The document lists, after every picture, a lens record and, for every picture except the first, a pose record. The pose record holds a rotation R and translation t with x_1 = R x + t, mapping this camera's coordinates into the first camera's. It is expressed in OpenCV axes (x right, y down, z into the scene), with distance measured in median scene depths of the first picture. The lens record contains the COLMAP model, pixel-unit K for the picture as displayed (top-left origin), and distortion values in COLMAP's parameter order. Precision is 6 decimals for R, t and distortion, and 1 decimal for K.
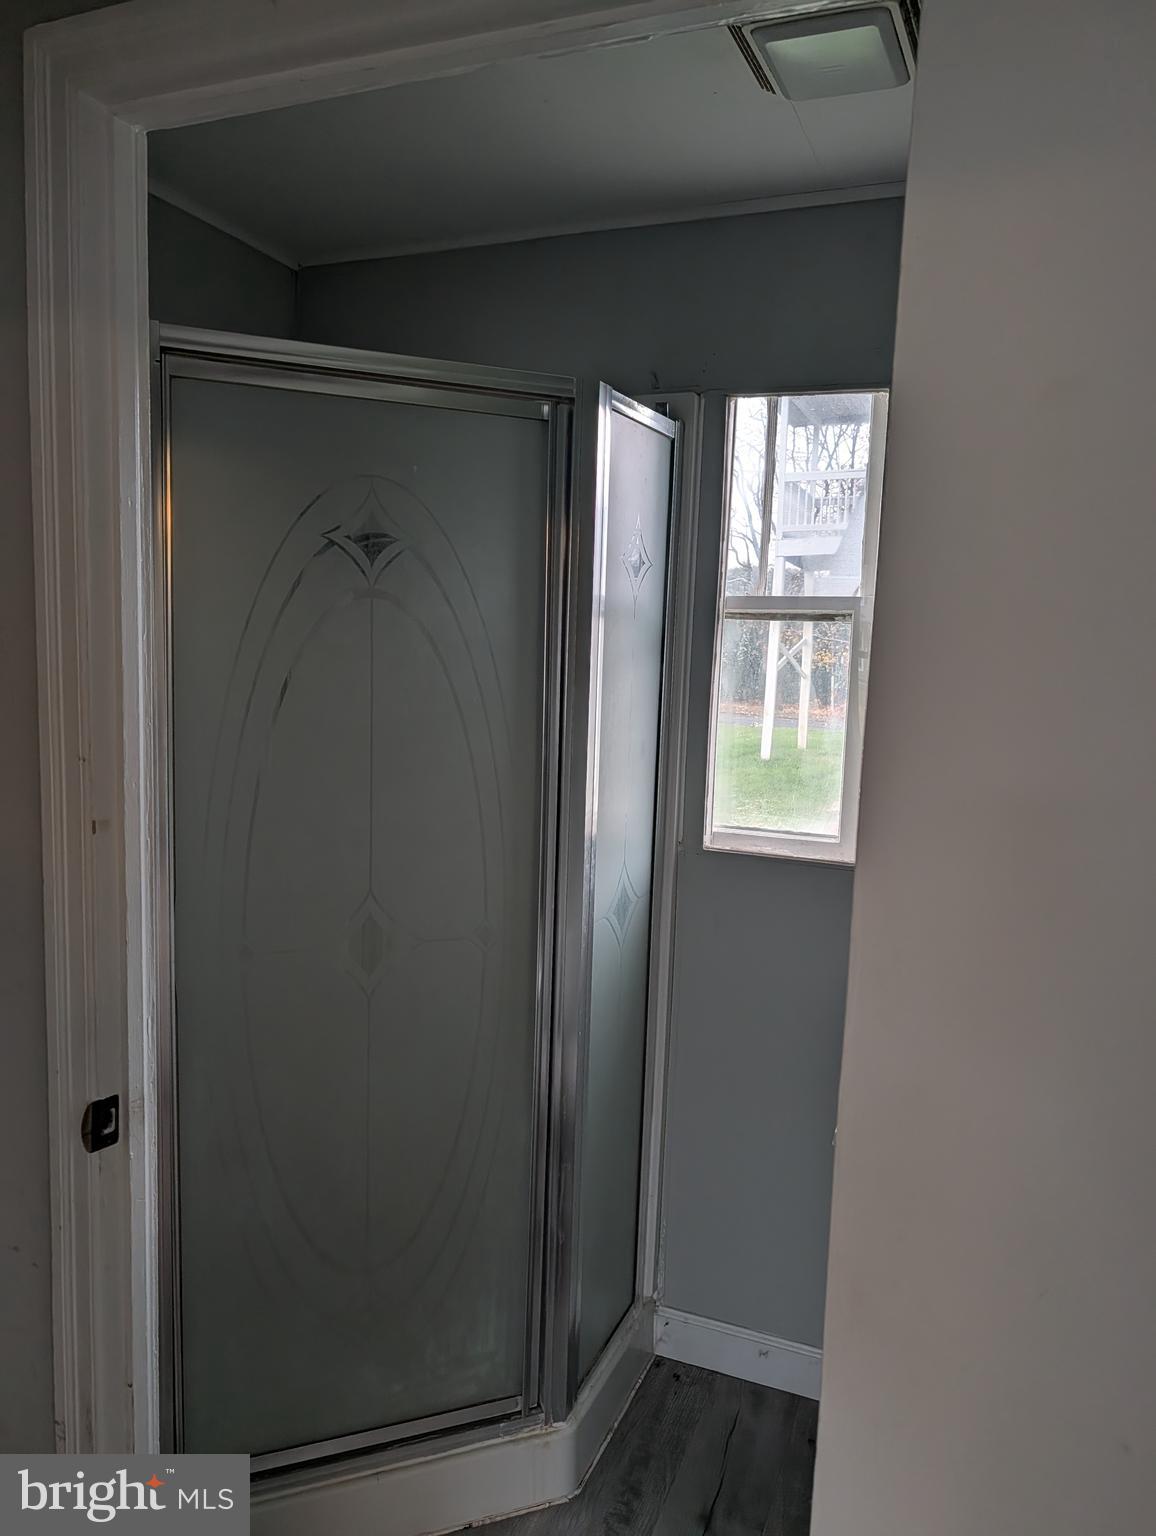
lens RADIAL K [[1107.1, 0, 579.0], [0, 1107.1, 766.0], [0, 0, 1]] dist [0.011024, -0.009727]
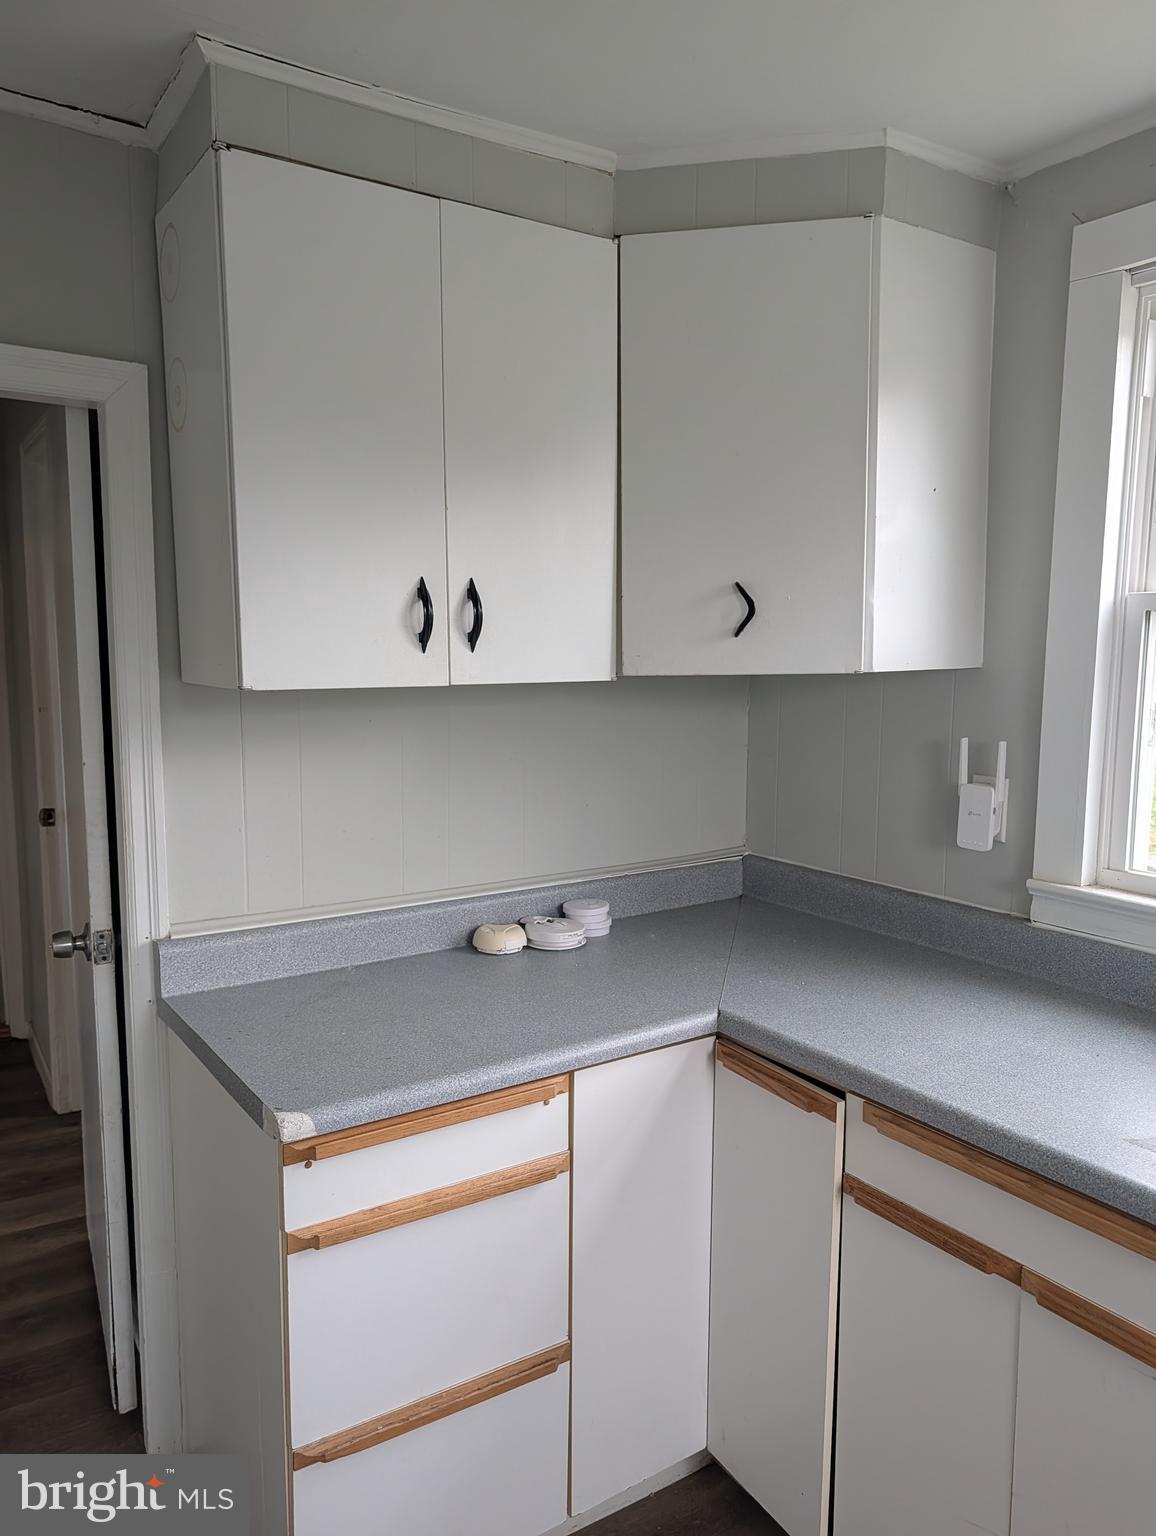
lens RADIAL K [[1107.1, 0, 577.0], [0, 1107.1, 770.6], [0, 0, 1]] dist [0.011024, -0.009727]
pose [[0.841662, 0.041413, -0.538415, 0.950358], [-0.047407, 0.998872, 0.002723, 0.057573], [0.537920, 0.023233, 0.842675, -0.279202]]
